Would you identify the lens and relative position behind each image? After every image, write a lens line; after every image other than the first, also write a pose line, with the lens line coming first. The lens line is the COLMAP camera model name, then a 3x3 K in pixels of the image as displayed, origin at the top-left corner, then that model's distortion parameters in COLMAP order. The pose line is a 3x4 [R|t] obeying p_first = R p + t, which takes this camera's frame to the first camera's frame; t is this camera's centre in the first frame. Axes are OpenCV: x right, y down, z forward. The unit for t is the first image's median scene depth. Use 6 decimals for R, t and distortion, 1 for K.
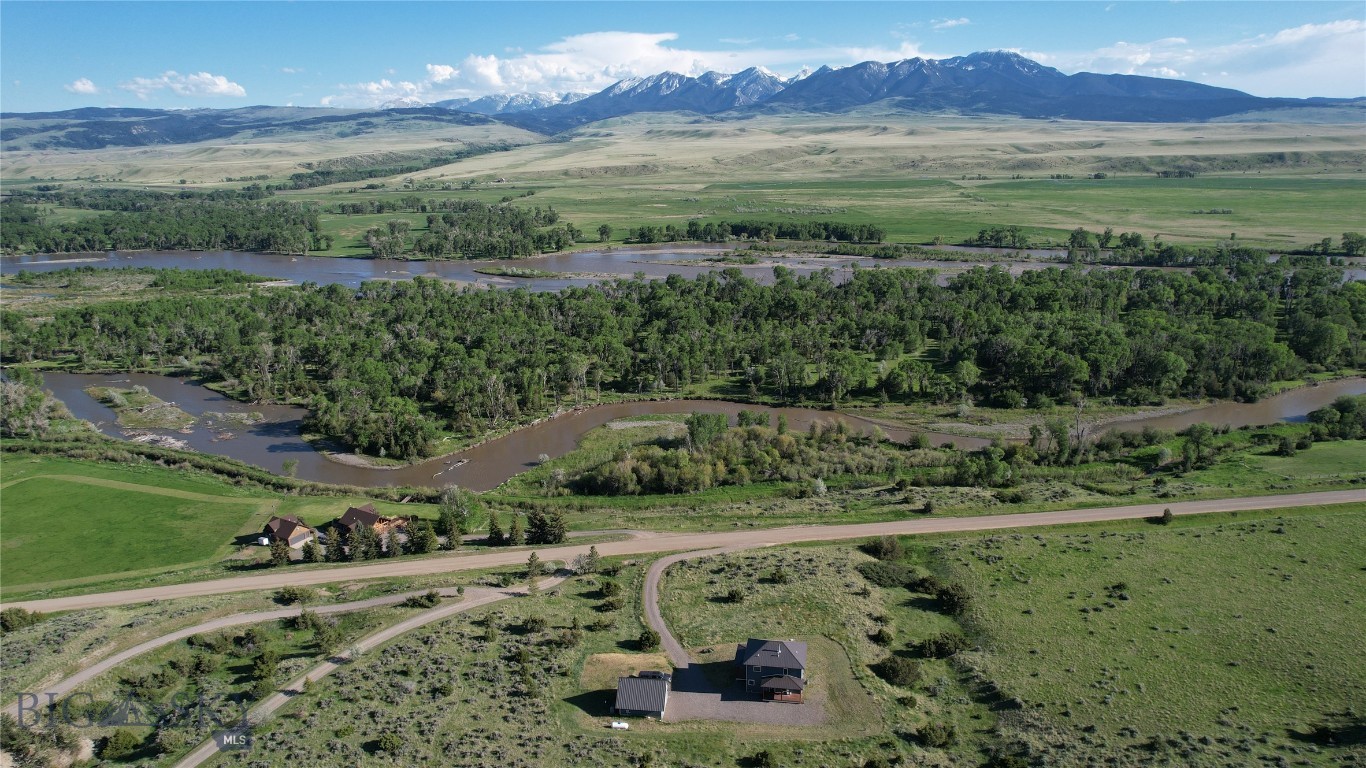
lens RADIAL K [[873.1, 0, 689.4], [0, 873.1, 386.4], [0, 0, 1]] dist [-0.080405, 0.075238]
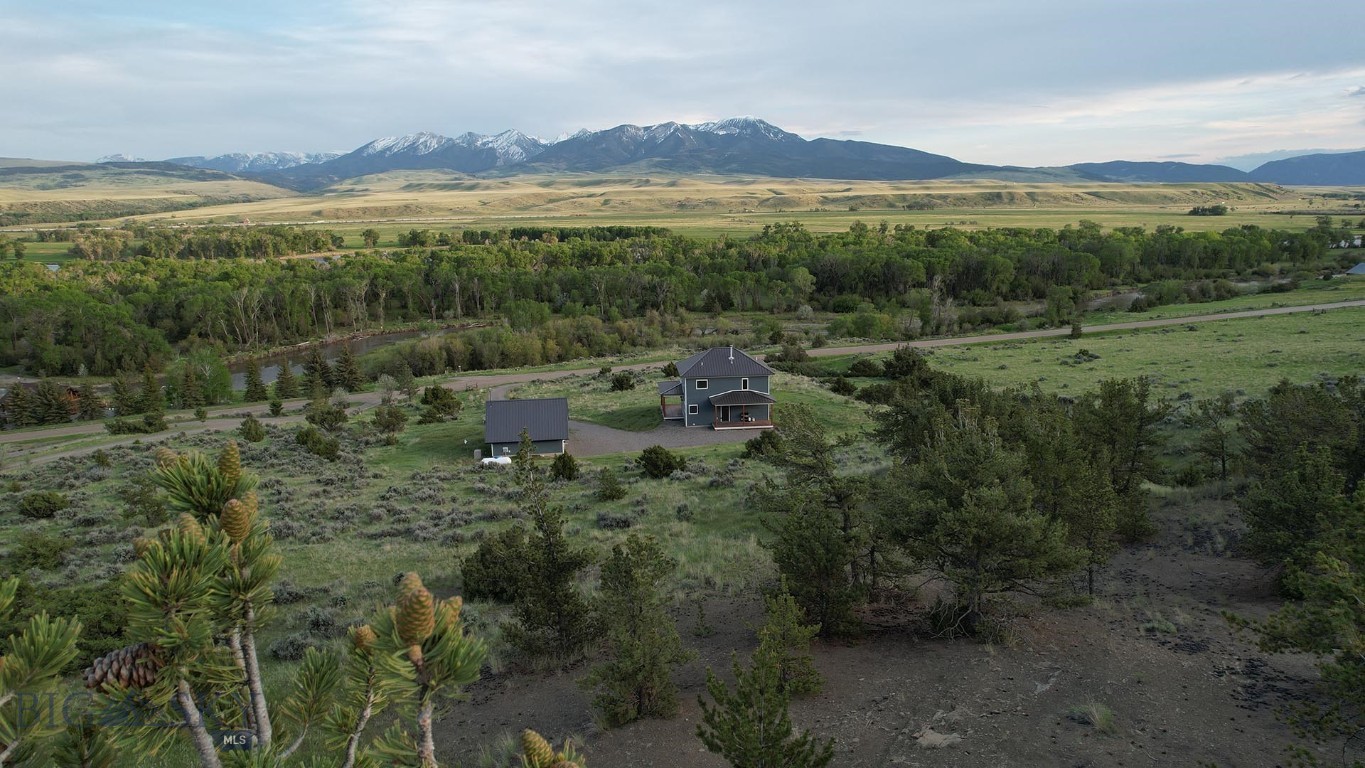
lens RADIAL K [[872.5, 0, 688.9], [0, 872.5, 386.4], [0, 0, 1]] dist [-0.080405, 0.075238]
pose [[0.965140, -0.046981, 0.257482, -0.018964], [0.065101, 0.995932, -0.062306, 0.070845], [-0.253507, 0.076896, 0.964272, 0.072361]]
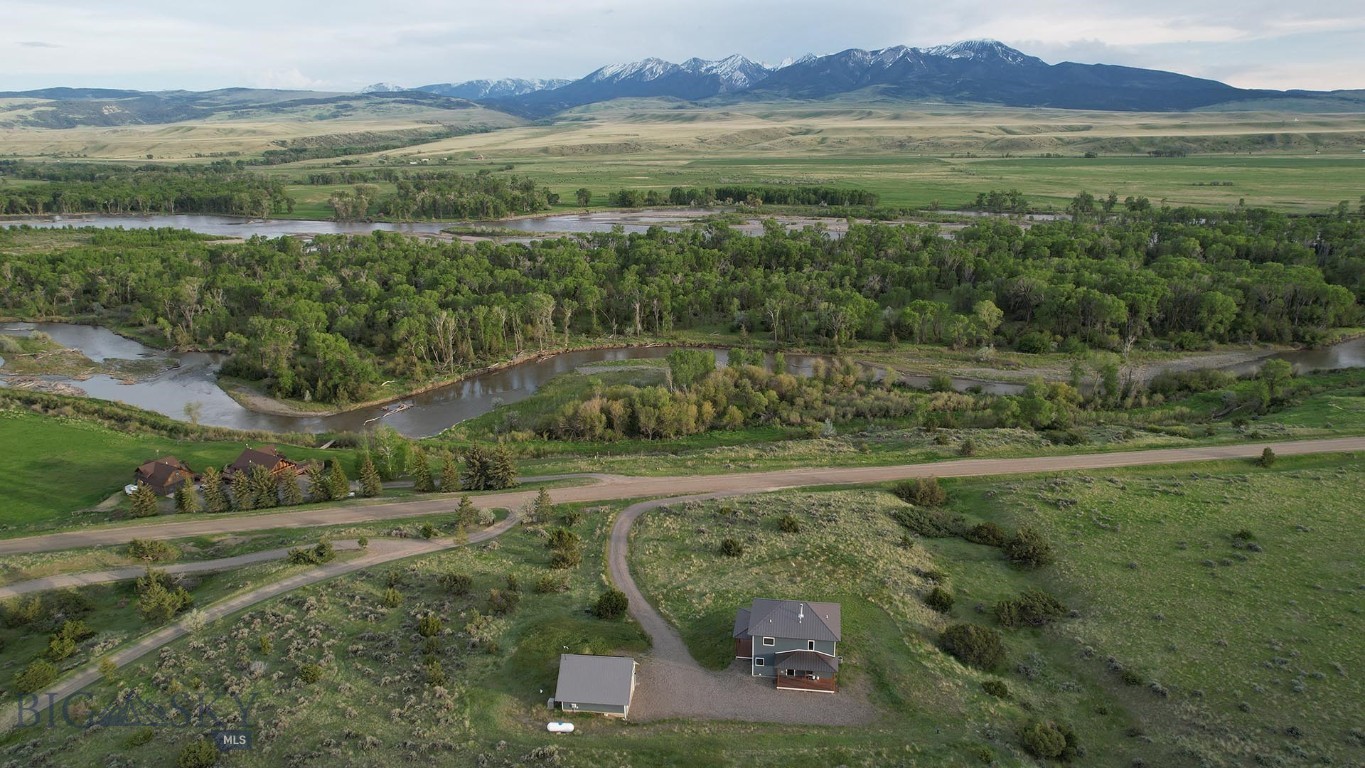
lens RADIAL K [[870.6, 0, 689.1], [0, 870.6, 387.8], [0, 0, 1]] dist [-0.078783, 0.073332]
pose [[0.999798, 0.002963, 0.019866, 0.000556], [-0.003238, 0.999899, 0.013862, 0.023194], [-0.019823, -0.013924, 0.999707, 0.064282]]
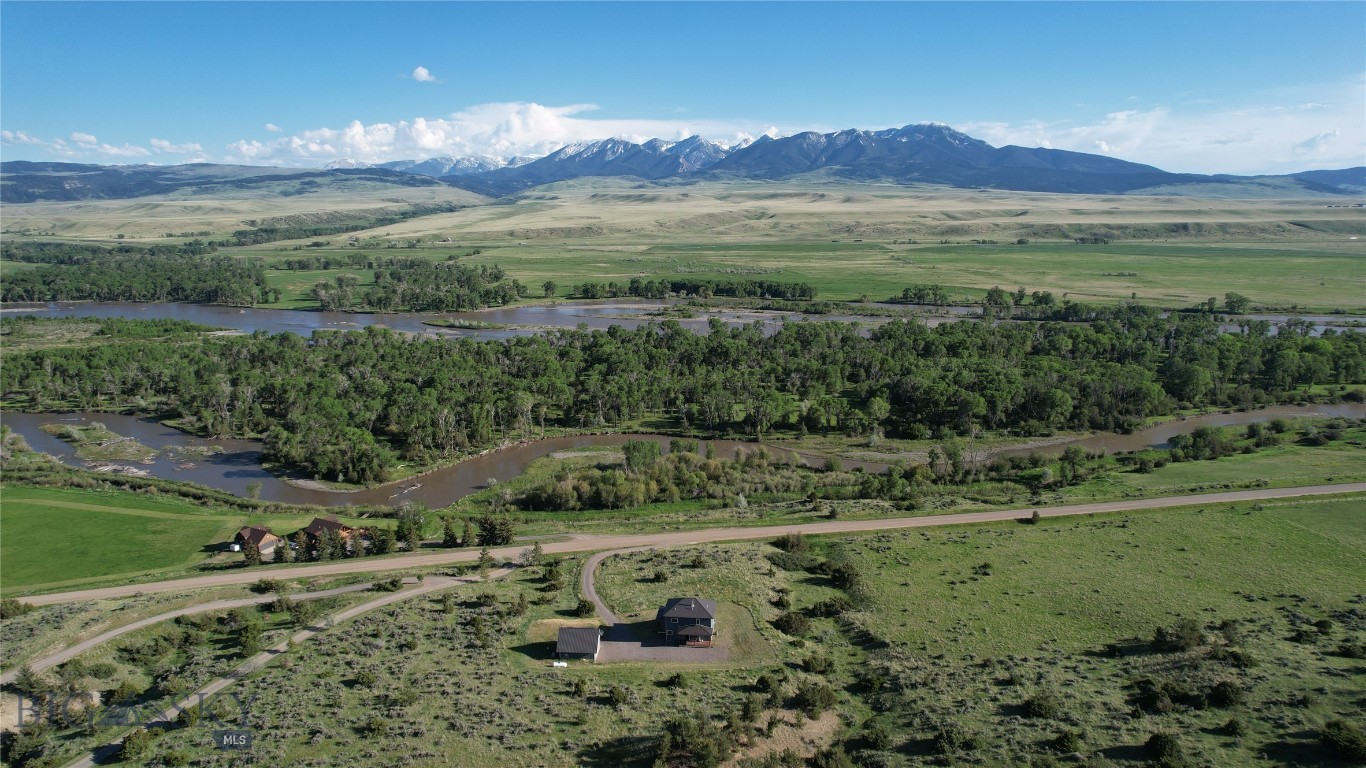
lens RADIAL K [[871.3, 0, 689.6], [0, 871.3, 387.8], [0, 0, 1]] dist [-0.078783, 0.073332]
pose [[0.997920, 0.002185, 0.064421, 0.004003], [0.002269, 0.997615, -0.068991, 0.016651], [-0.064419, 0.068993, 0.995535, -0.043621]]
